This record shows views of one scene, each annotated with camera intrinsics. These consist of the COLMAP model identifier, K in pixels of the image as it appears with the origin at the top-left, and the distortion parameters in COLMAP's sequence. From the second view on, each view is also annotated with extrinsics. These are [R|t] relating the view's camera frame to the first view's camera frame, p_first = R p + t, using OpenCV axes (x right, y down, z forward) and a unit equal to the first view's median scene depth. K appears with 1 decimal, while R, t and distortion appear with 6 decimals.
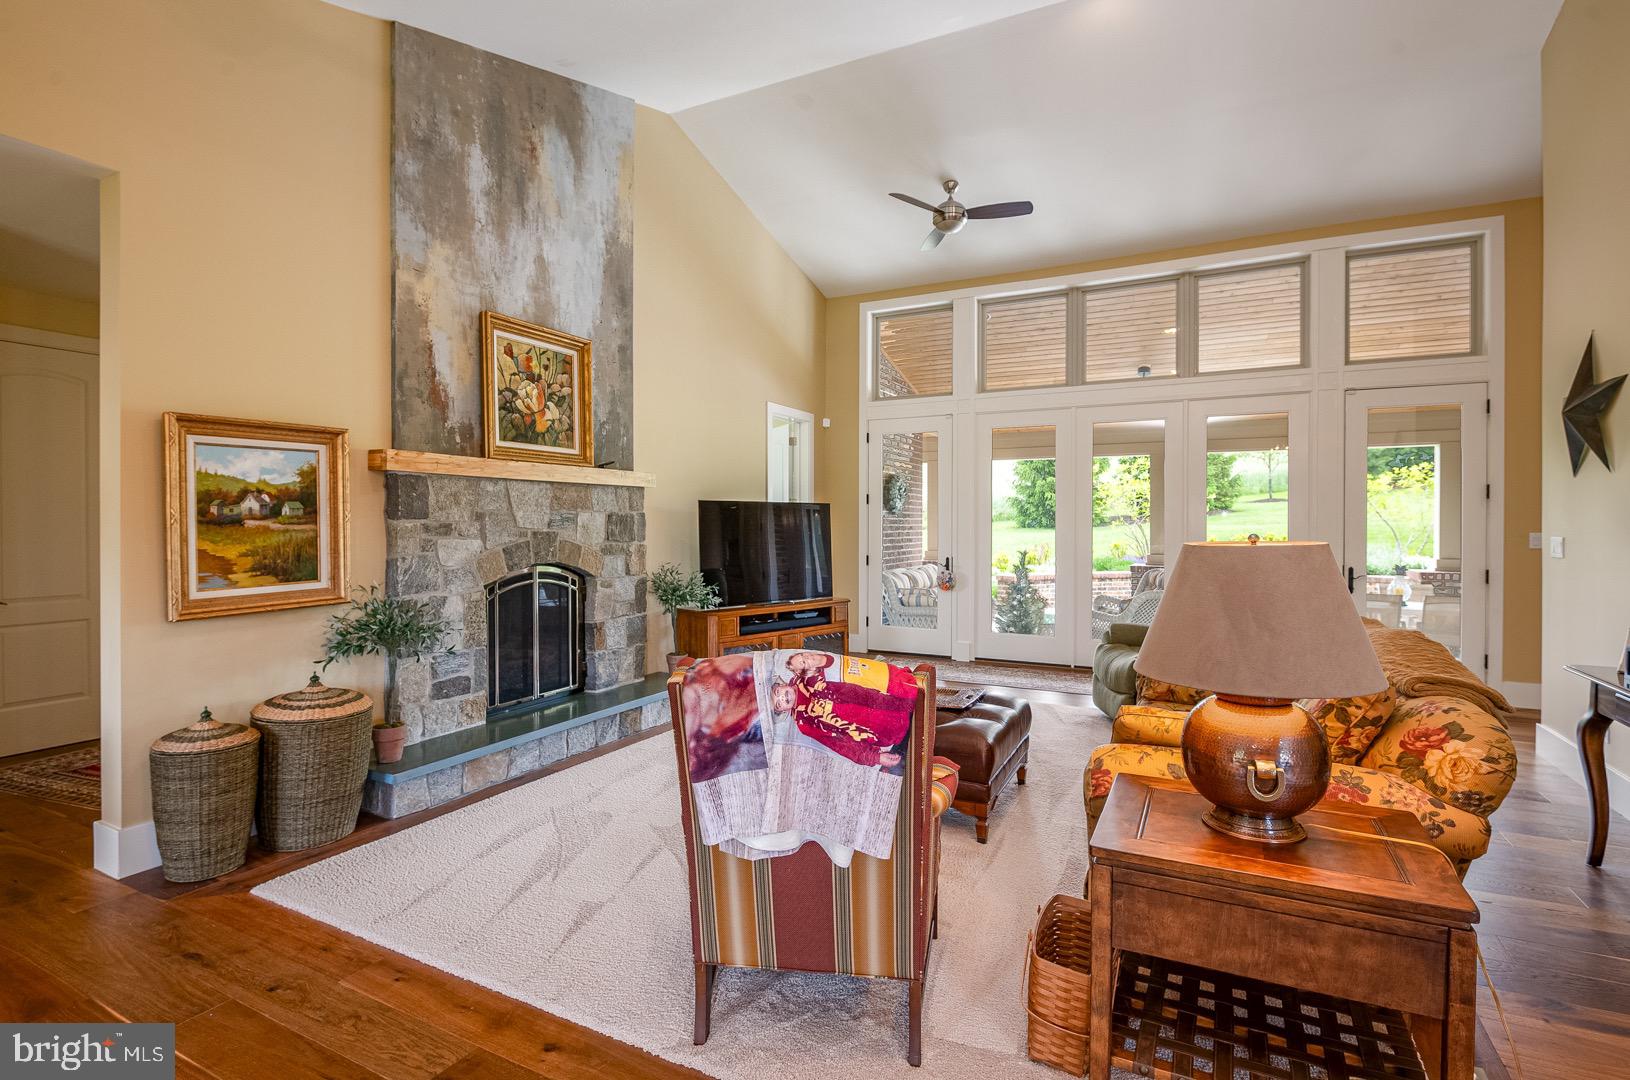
lens RADIAL K [[782.2, 0, 812.8], [0, 782.2, 534.1], [0, 0, 1]] dist [-0.003209, -0.000360]
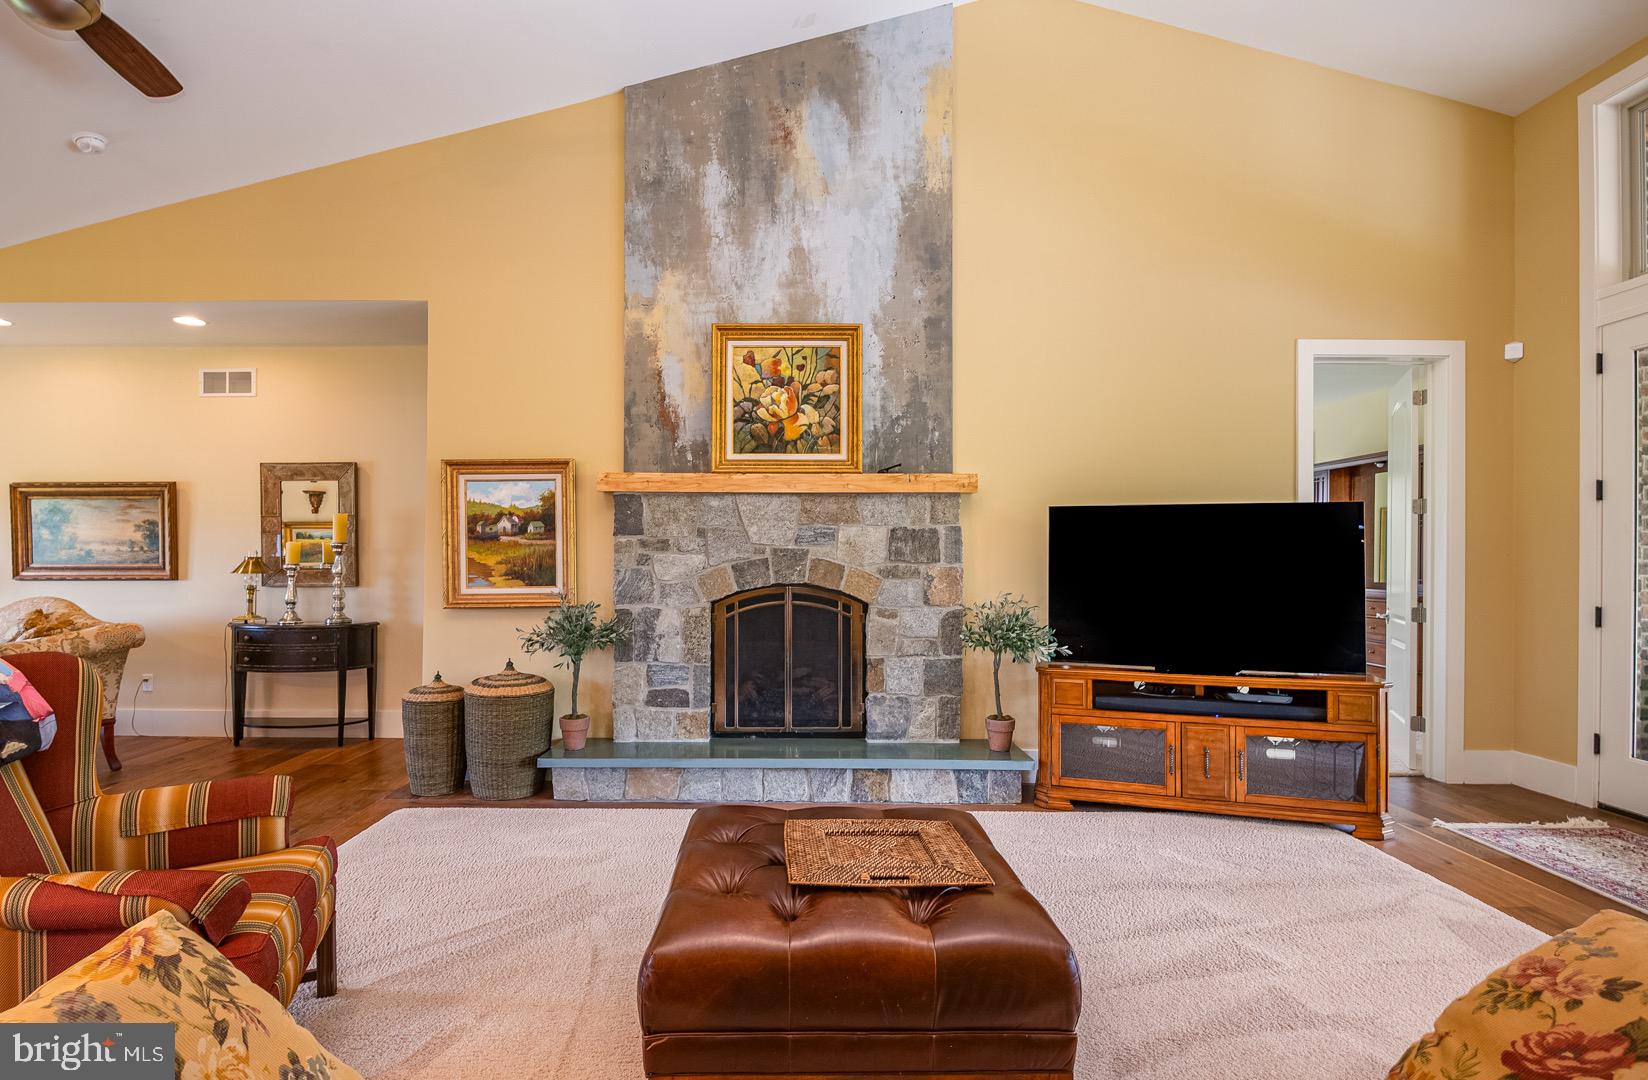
lens RADIAL K [[808.6, 0, 815.5], [0, 808.6, 564.0], [0, 0, 1]] dist [-0.001331, -0.000111]
pose [[0.453759, 0.001770, -0.891123, 0.555300], [-0.015654, 0.999860, -0.005984, 0.021804], [0.890987, 0.016665, 0.453723, 0.658712]]
